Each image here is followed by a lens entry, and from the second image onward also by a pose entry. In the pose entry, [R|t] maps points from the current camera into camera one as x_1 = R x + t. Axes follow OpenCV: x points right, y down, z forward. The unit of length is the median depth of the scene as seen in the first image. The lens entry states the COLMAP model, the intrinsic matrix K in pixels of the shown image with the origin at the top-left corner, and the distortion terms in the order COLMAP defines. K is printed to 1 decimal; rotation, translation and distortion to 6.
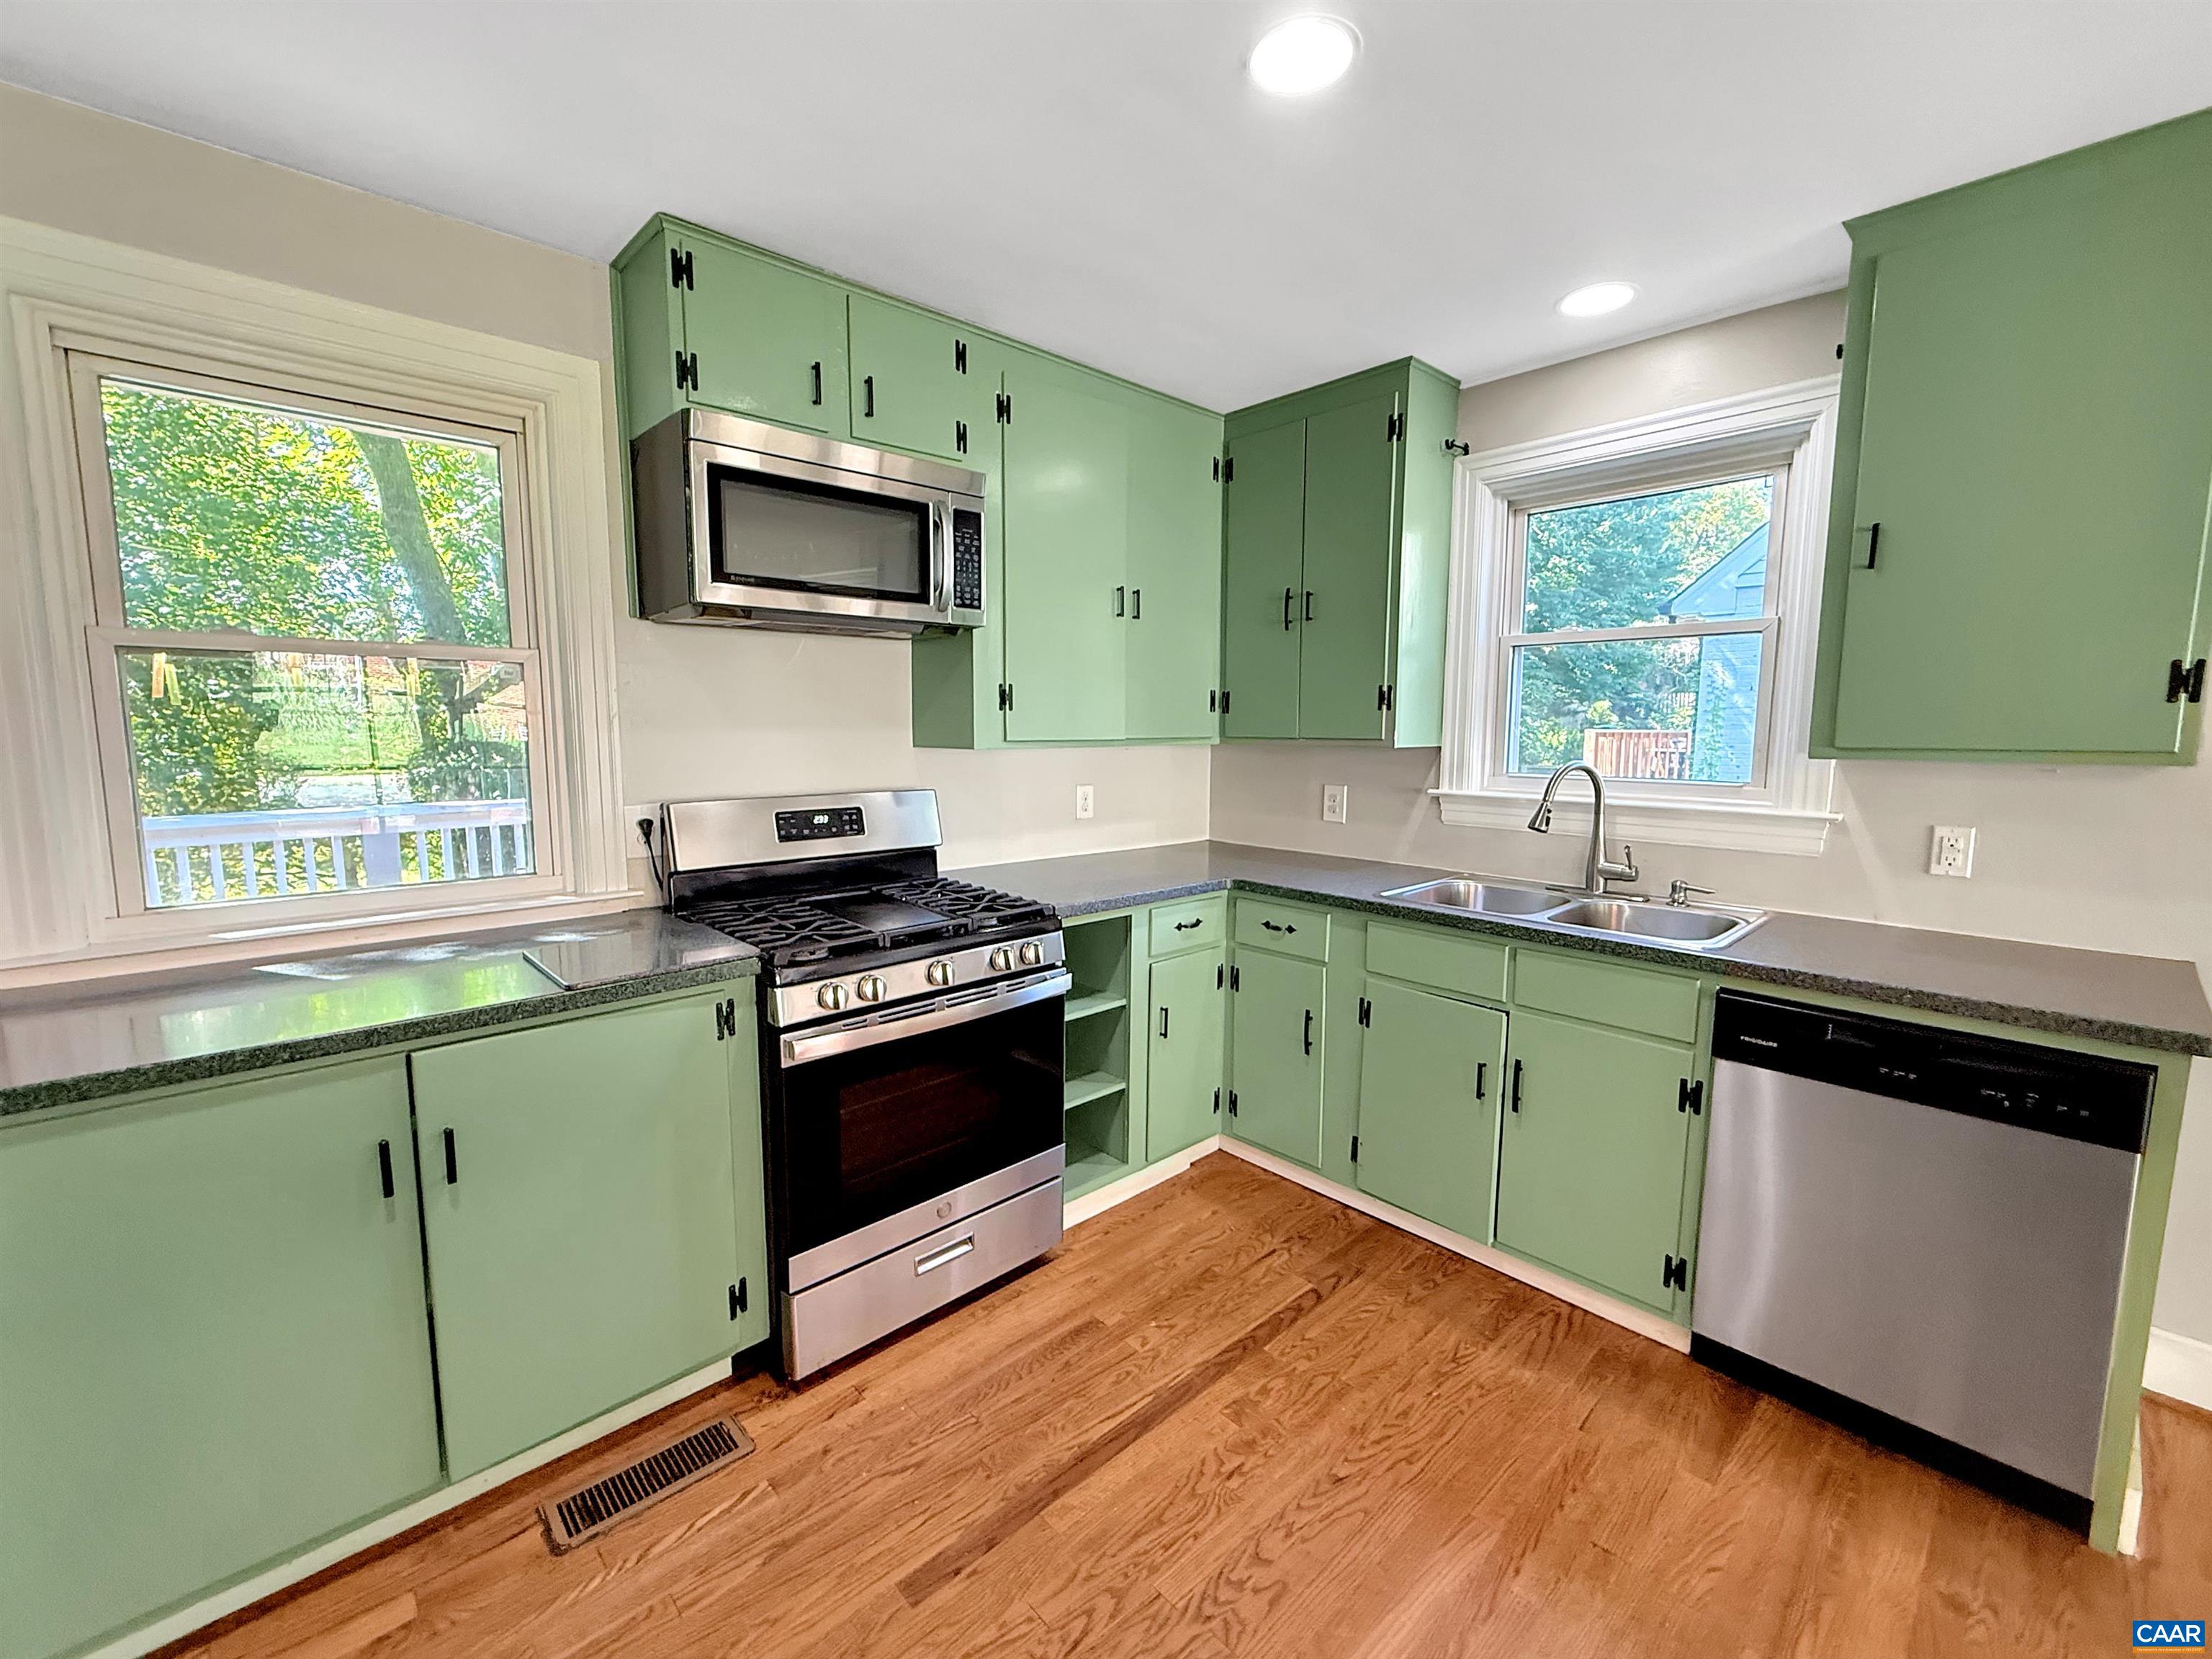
lens RADIAL K [[908.9, 0, 1106.0], [0, 908.9, 829.5], [0, 0, 1]] dist [-0.002051, -0.000322]
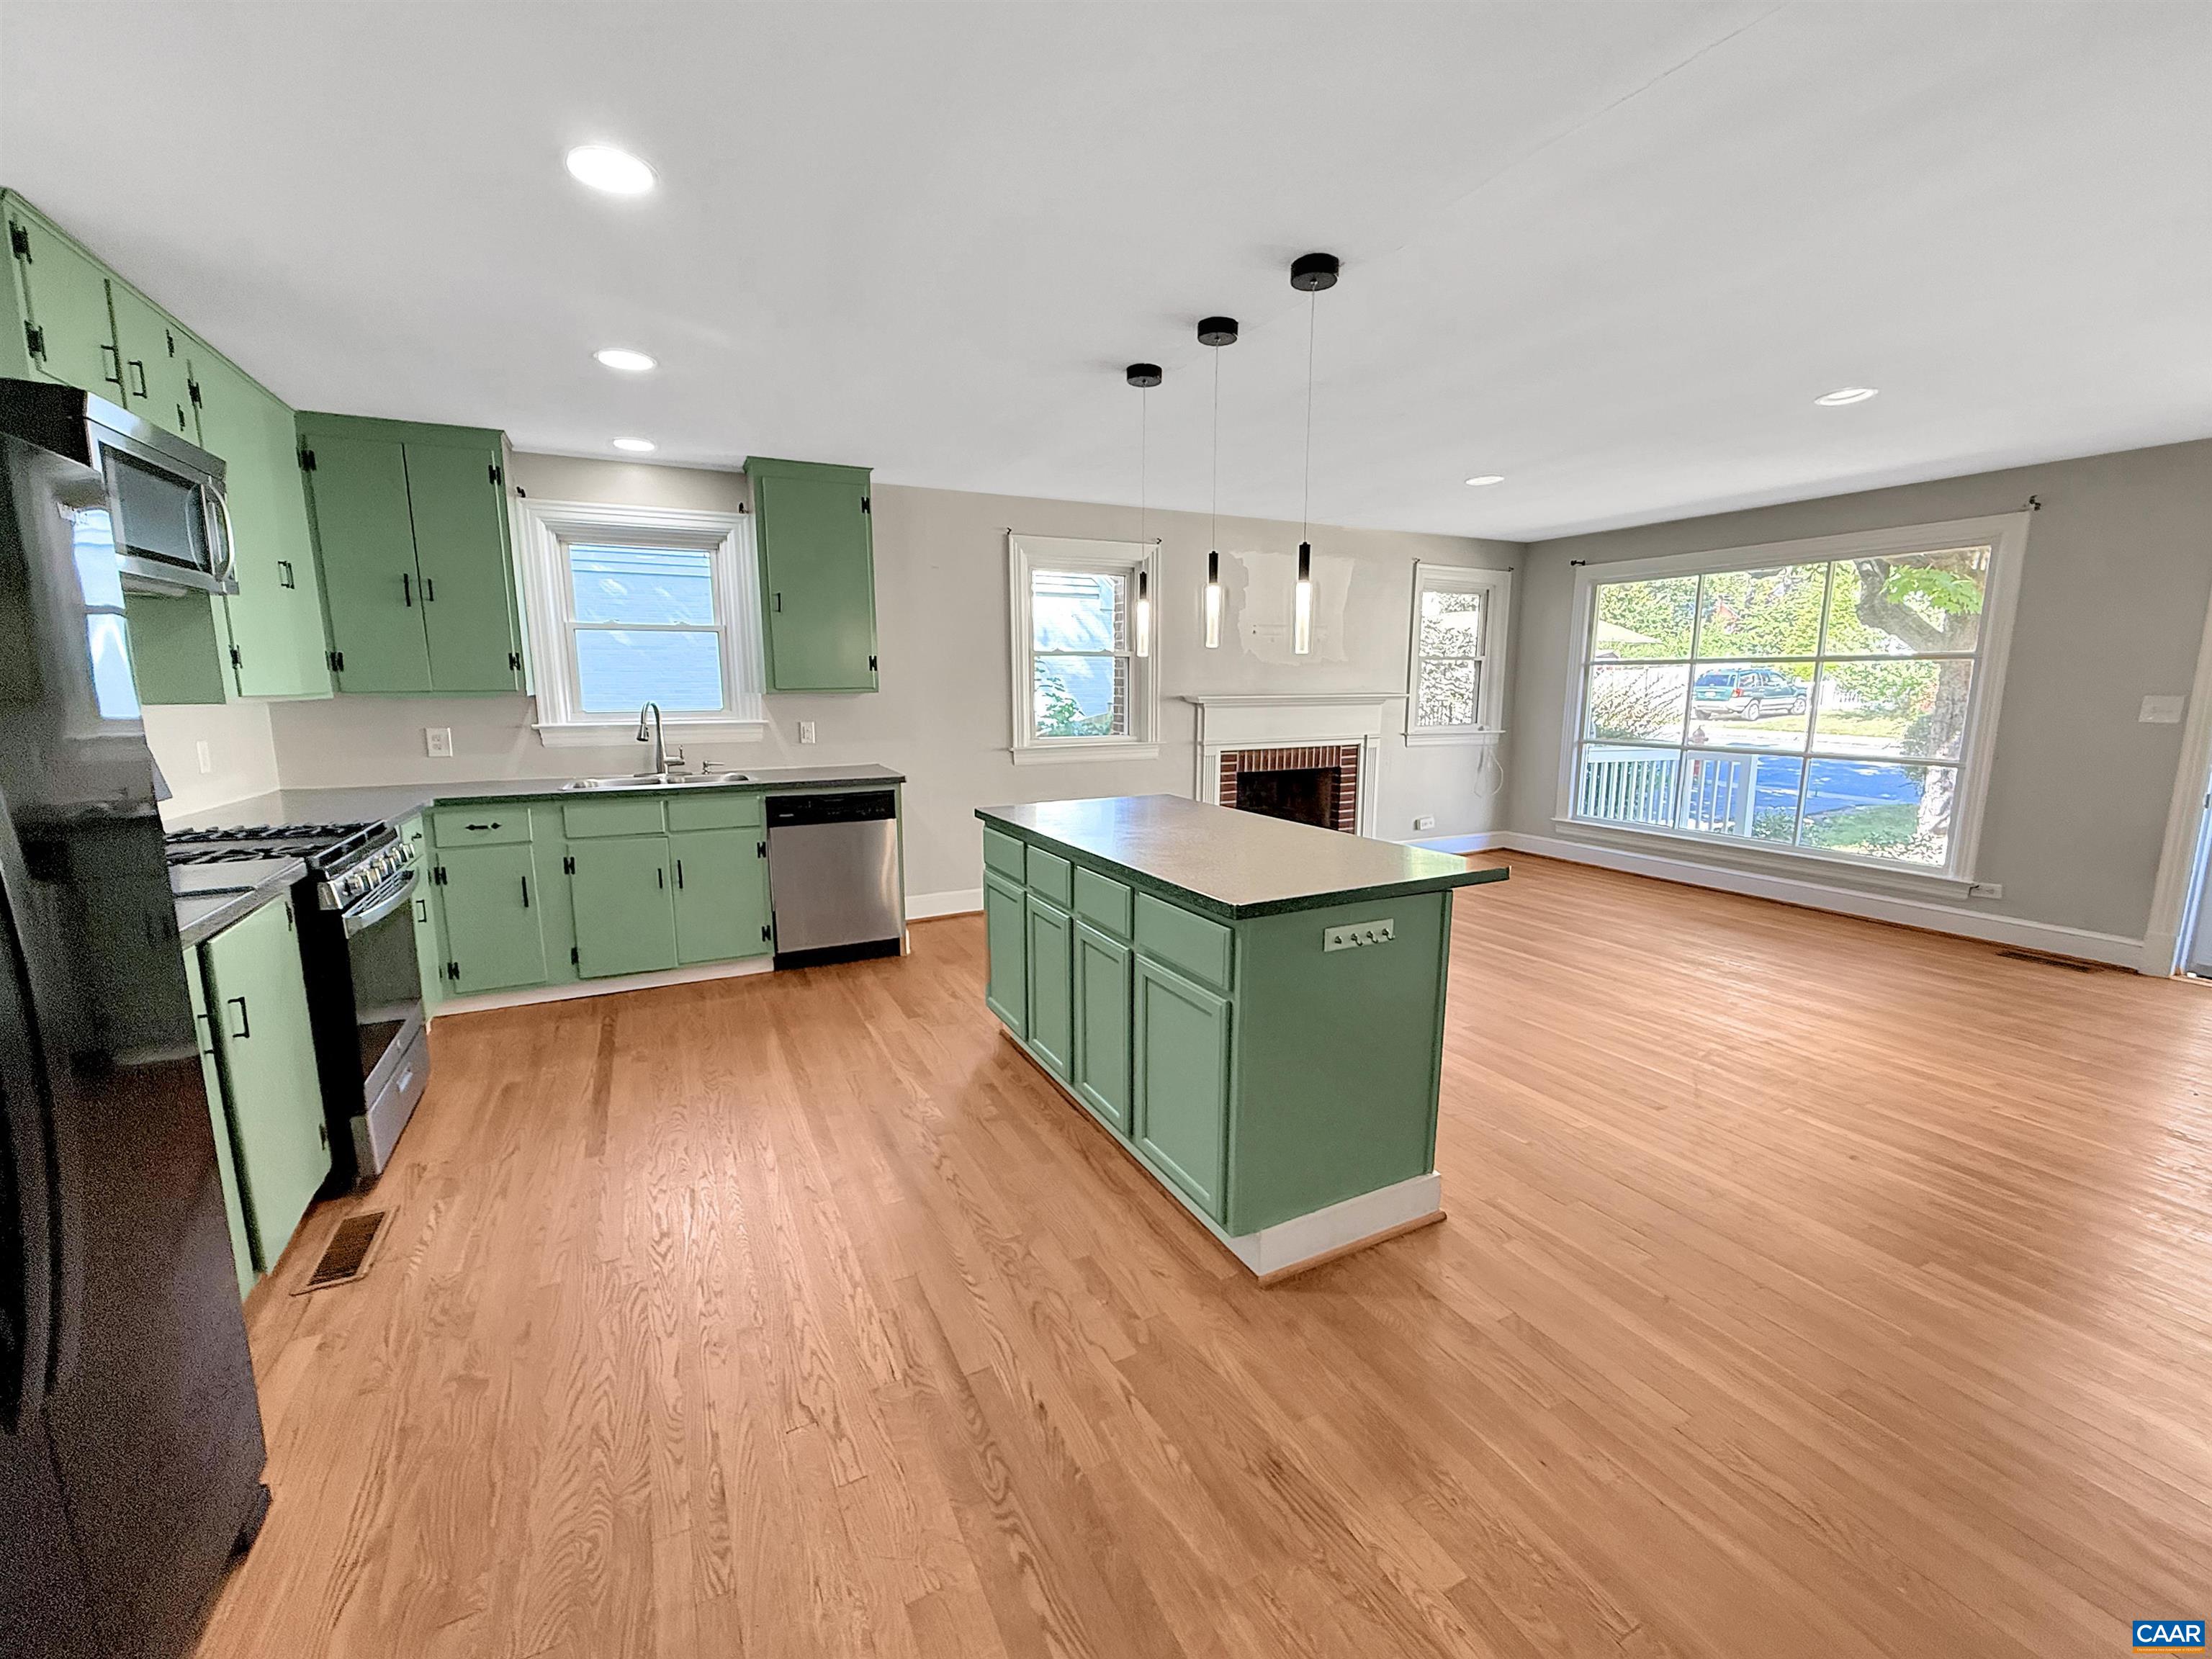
lens RADIAL K [[882.2, 0, 1095.6], [0, 882.2, 815.6], [0, 0, 1]] dist [0.000119, 0.000009]
pose [[0.286863, -0.150293, 0.946109, -0.912076], [0.114128, 0.985945, 0.122017, 0.036802], [-0.951149, 0.072976, 0.299983, -0.332340]]
